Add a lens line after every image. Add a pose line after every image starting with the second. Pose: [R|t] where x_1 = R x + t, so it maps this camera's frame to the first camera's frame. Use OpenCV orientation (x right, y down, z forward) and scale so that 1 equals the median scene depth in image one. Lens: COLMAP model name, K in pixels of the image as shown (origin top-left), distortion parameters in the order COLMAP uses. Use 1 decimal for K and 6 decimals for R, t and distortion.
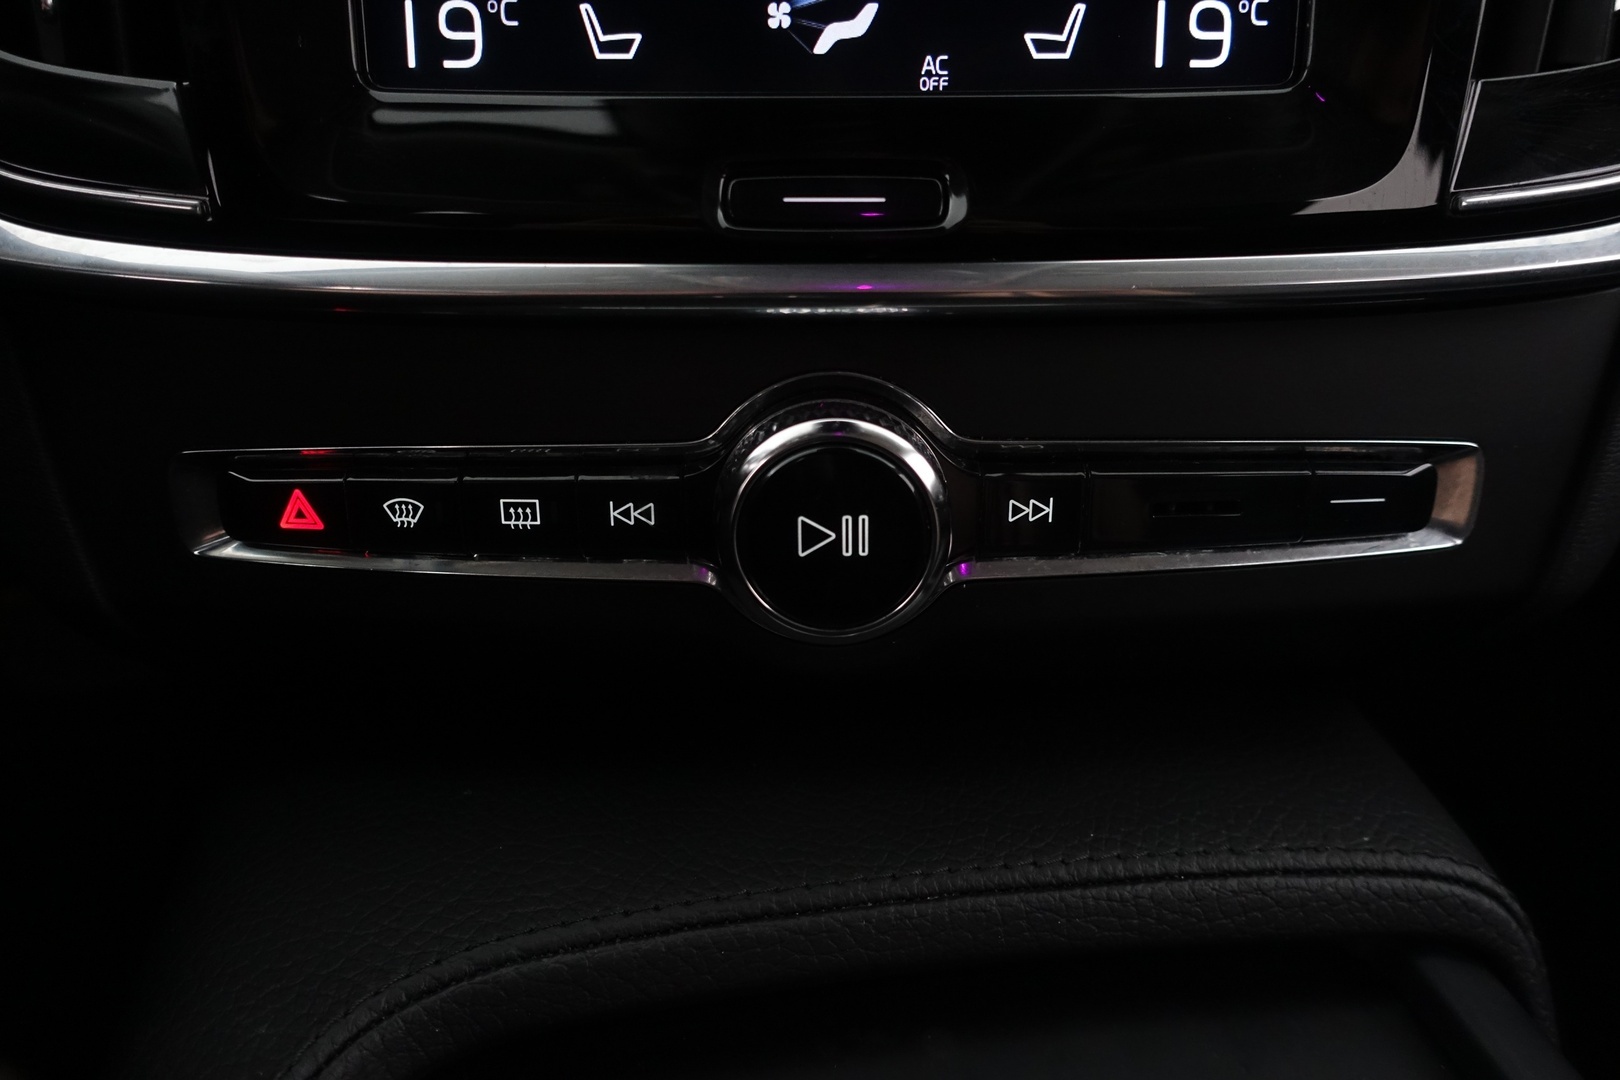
lens RADIAL K [[1100.6, 0, 810.3], [0, 1100.6, 545.3], [0, 0, 1]] dist [-0.007602, 0.004565]
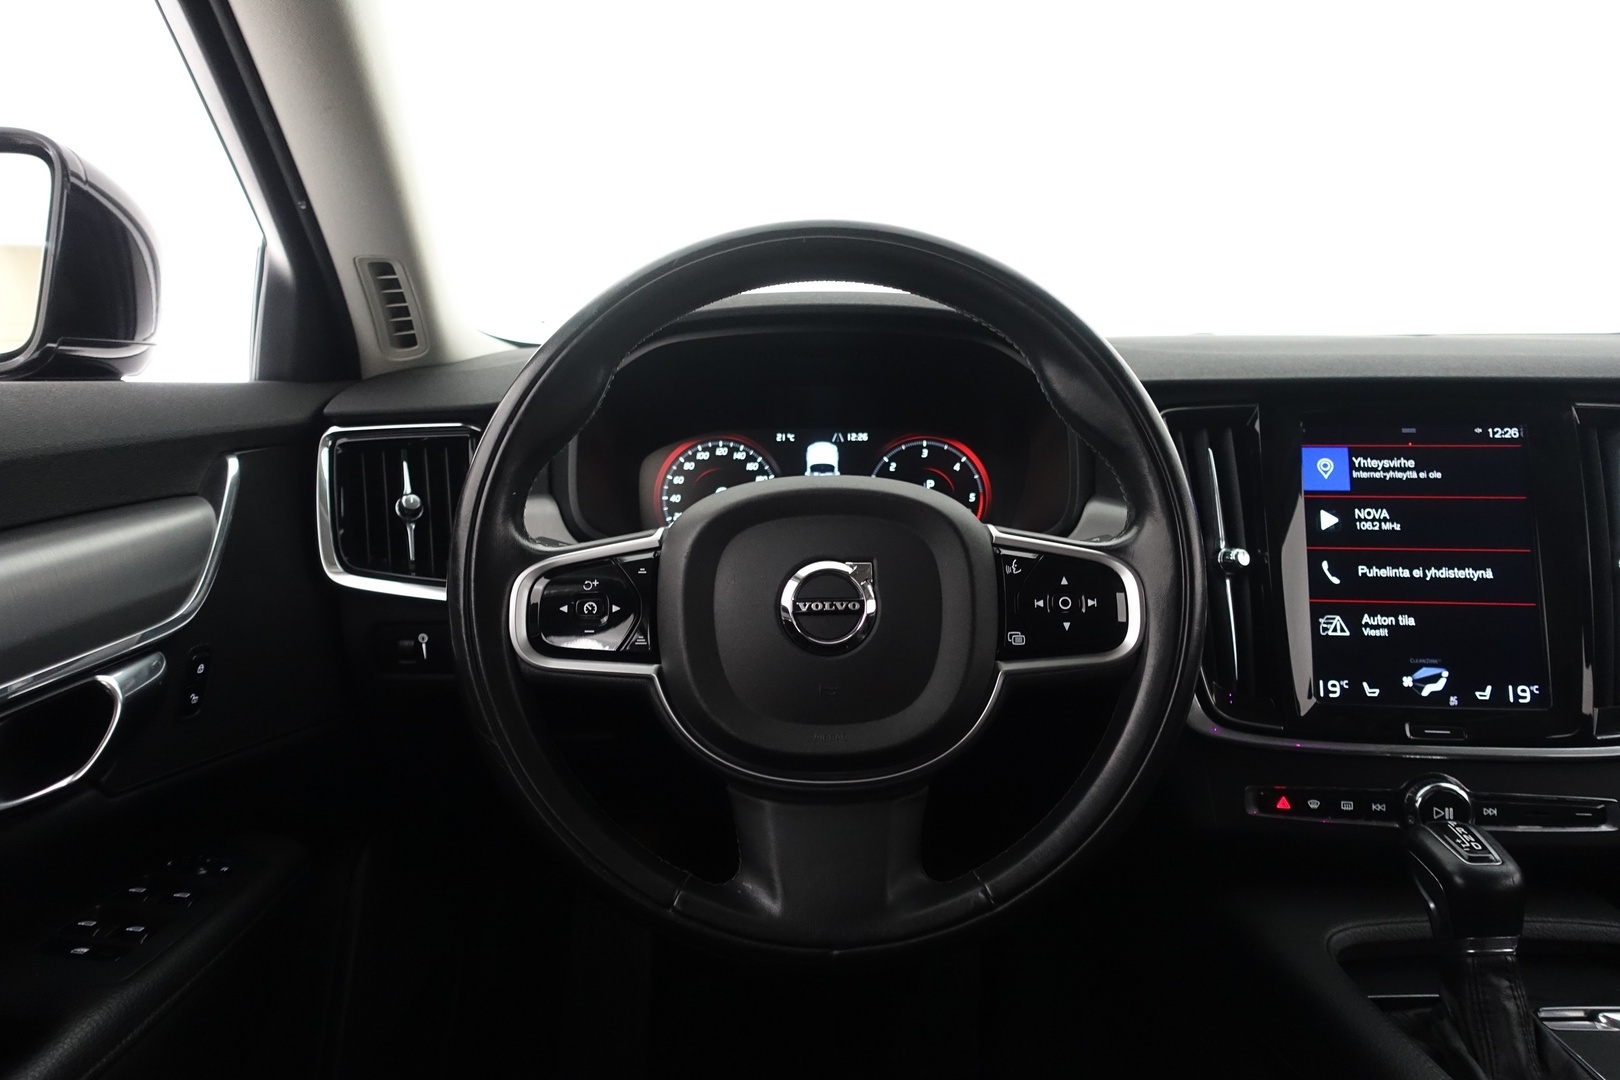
lens RADIAL K [[1114.1, 0, 804.9], [0, 1114.1, 536.3], [0, 0, 1]] dist [-0.006263, 0.002859]
pose [[0.988824, 0.011636, -0.148632, -1.704790], [-0.063462, 0.934967, -0.349012, 0.615108], [0.134905, 0.354544, 0.925256, -3.462366]]
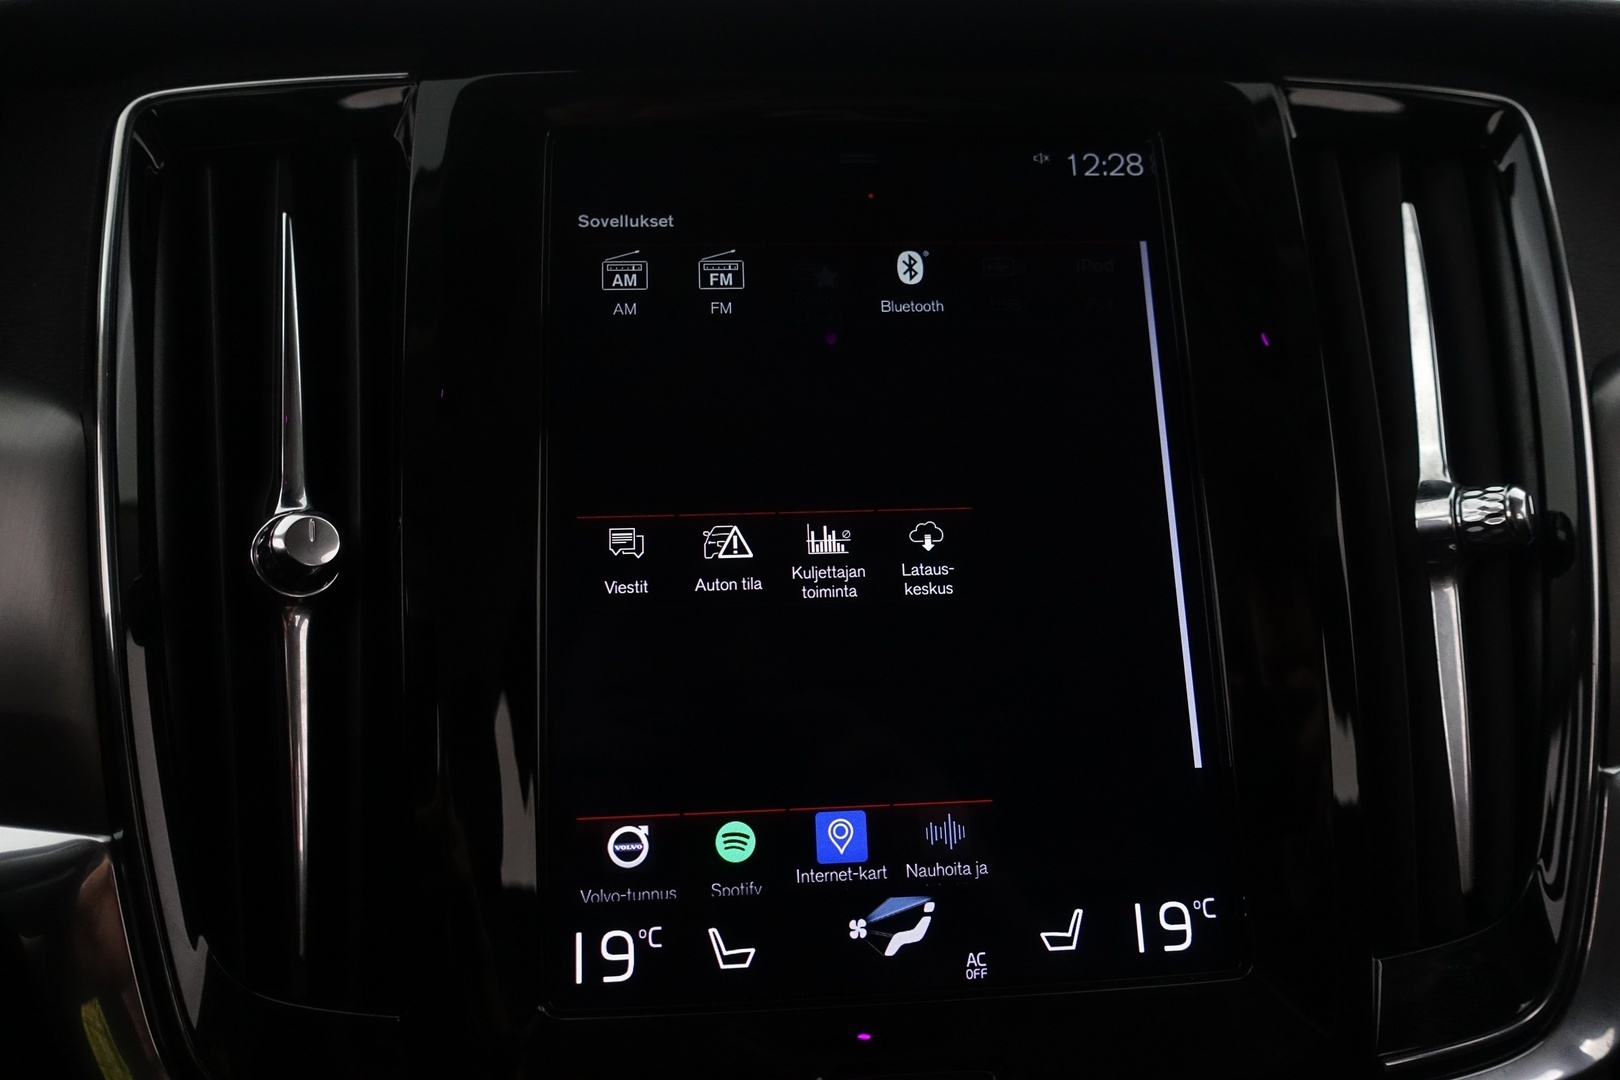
lens RADIAL K [[1110.8, 0, 810.0], [0, 1110.8, 540.0], [0, 0, 1]] dist [-0.000691, -0.005405]
pose [[0.998028, -0.027808, 0.056280, -0.148801], [0.045786, 0.935795, -0.349558, -0.453925], [-0.042947, 0.351445, 0.935223, -0.424154]]
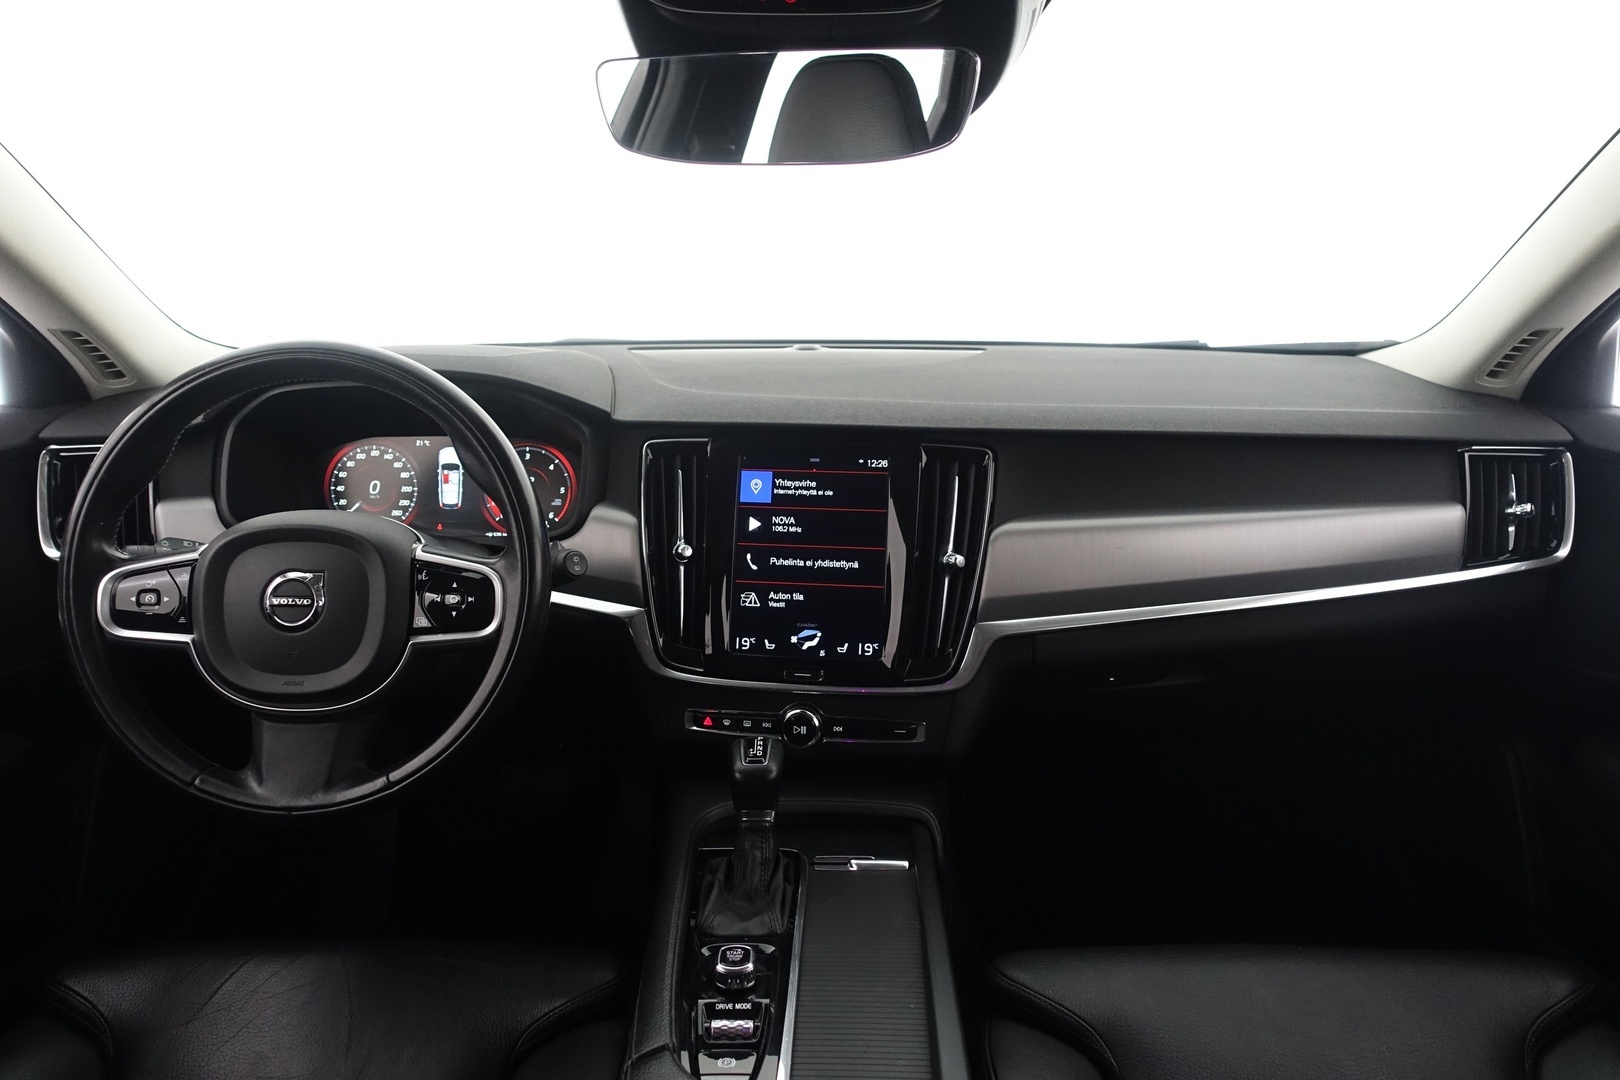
lens RADIAL K [[1121.3, 0, 810.0], [0, 1121.3, 540.0], [0, 0, 1]] dist [-0.000048, 0.003623]
pose [[0.988560, 0.037005, -0.146218, 0.921696], [-0.073691, 0.964352, -0.254156, 0.536055], [0.131600, 0.262024, 0.956047, -5.040081]]
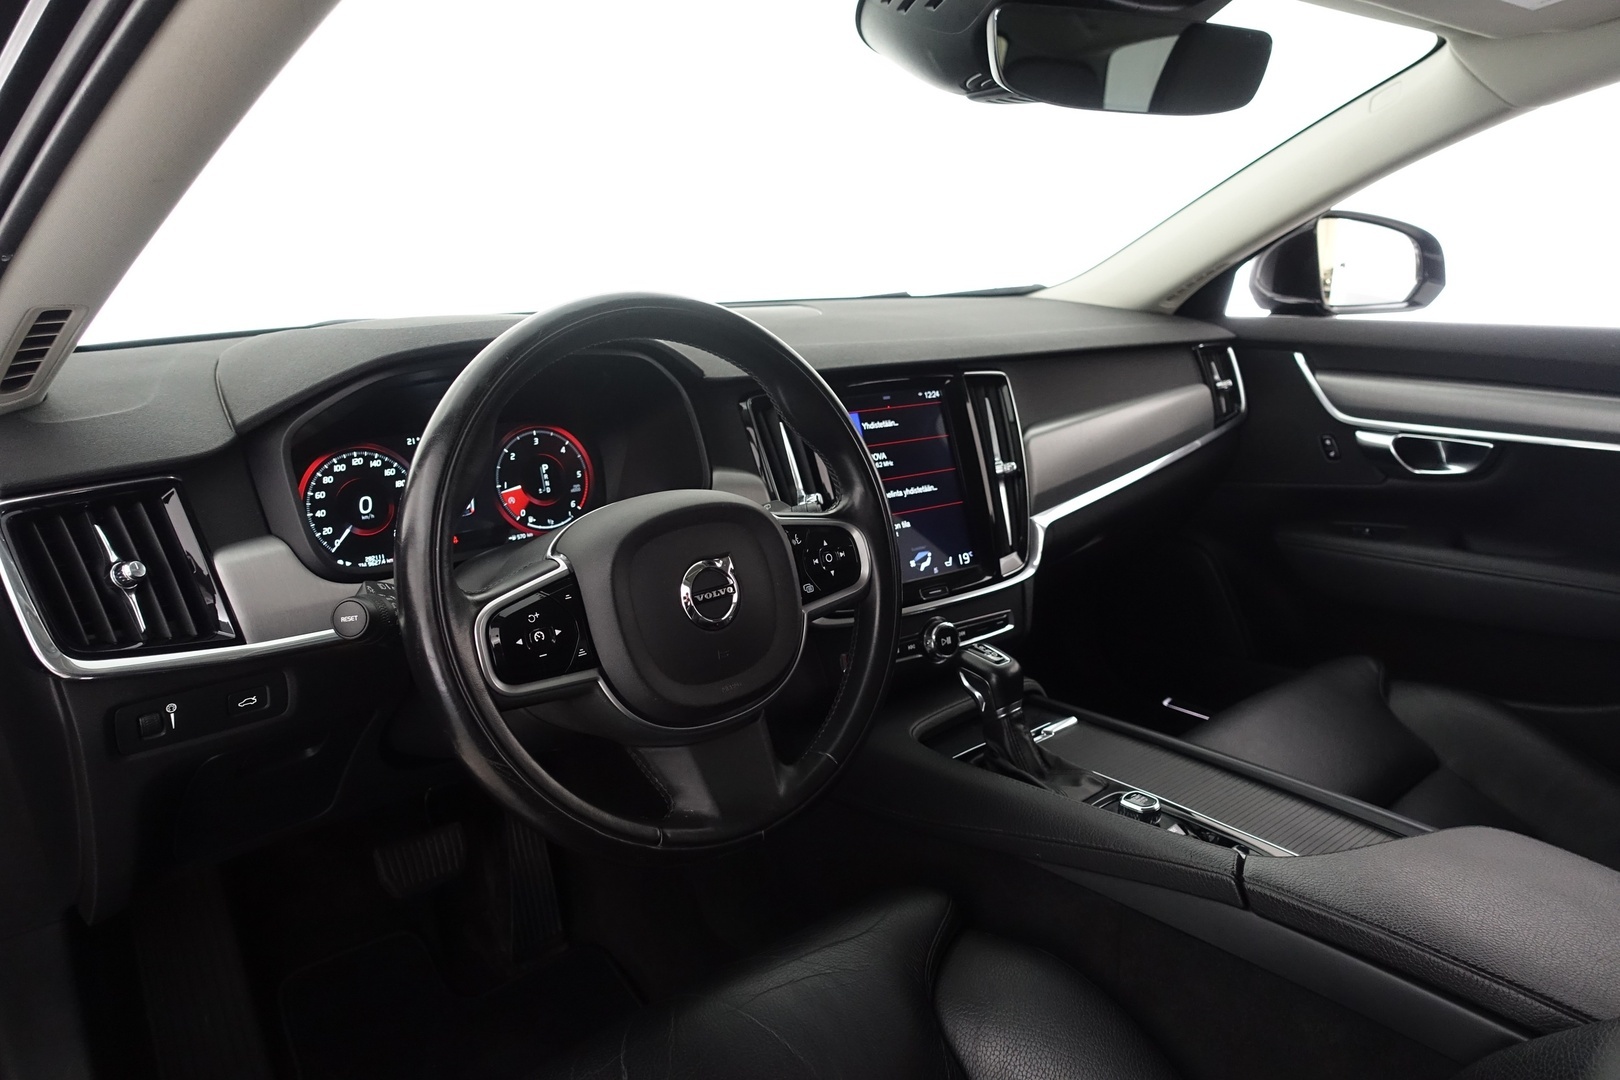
lens RADIAL K [[1114.1, 0, 804.9], [0, 1114.1, 536.3], [0, 0, 1]] dist [-0.006263, 0.002859]
pose [[0.835865, -0.149375, 0.528220, -4.029395], [0.282206, 0.942298, -0.180095, 0.354126], [-0.470839, 0.299602, 0.829789, -4.214169]]
